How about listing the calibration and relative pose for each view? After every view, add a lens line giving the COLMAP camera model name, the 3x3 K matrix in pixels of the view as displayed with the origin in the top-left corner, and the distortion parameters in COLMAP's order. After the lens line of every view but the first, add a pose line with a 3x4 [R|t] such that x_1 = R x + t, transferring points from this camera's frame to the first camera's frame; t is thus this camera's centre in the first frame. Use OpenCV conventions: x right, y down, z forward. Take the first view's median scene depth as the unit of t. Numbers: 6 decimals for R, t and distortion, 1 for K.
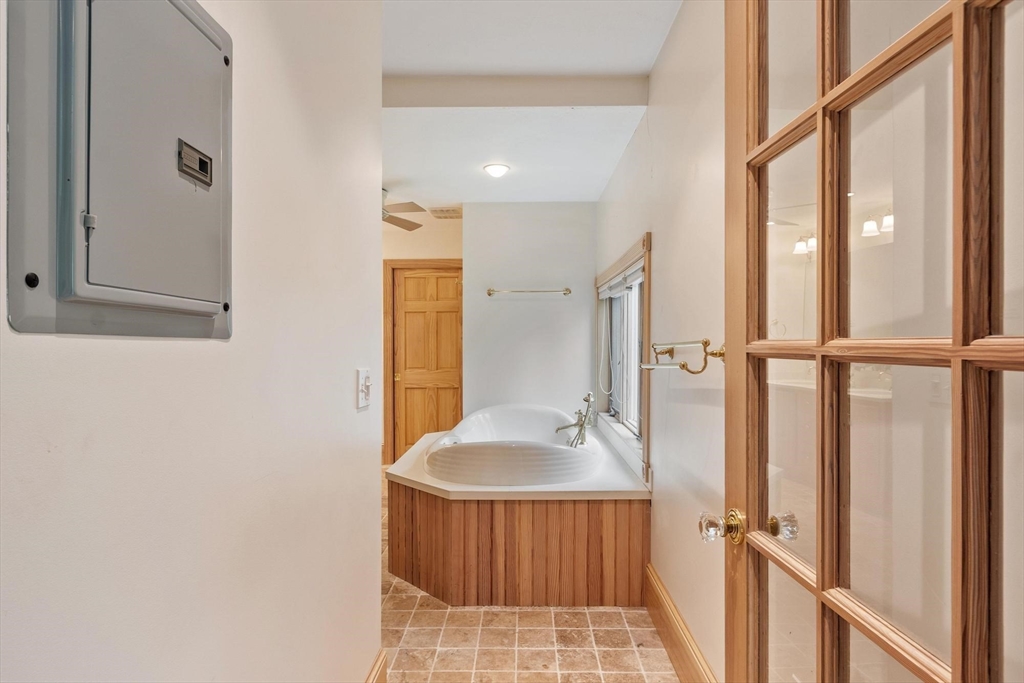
lens RADIAL K [[587.8, 0, 512.0], [0, 587.8, 341.5], [0, 0, 1]] dist [-0.000725, -0.000337]
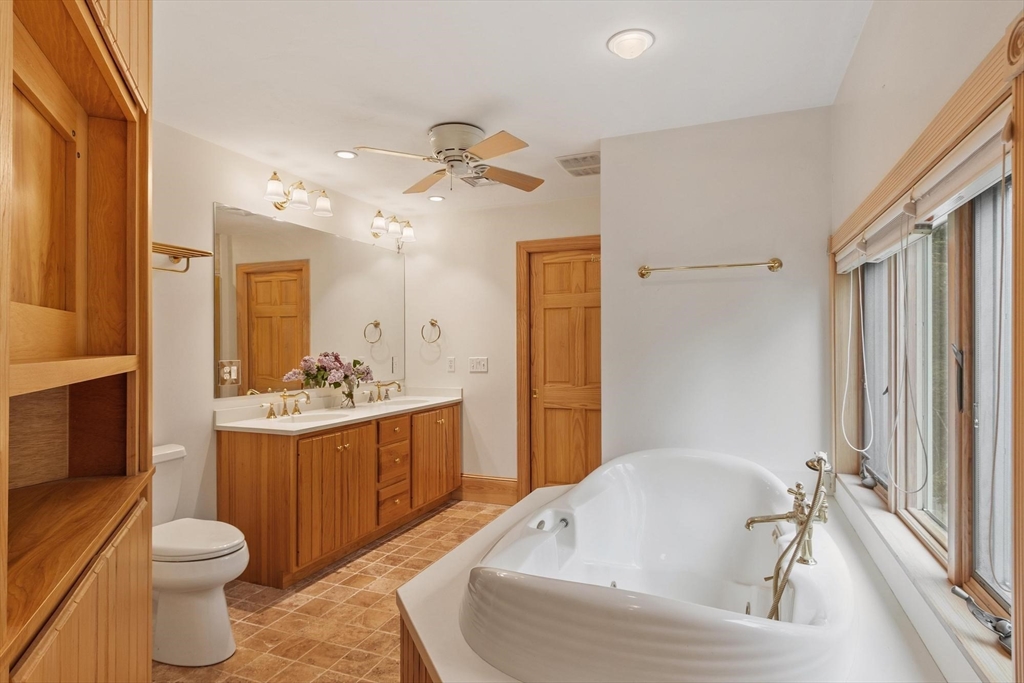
lens RADIAL K [[548.0, 0, 512.0], [0, 548.0, 341.5], [0, 0, 1]] dist [0.001459, 0.000471]
pose [[0.930883, -0.005704, -0.365272, 0.047750], [0.004353, 0.999980, -0.004522, -0.005105], [0.365291, 0.002620, 0.930890, 0.384150]]
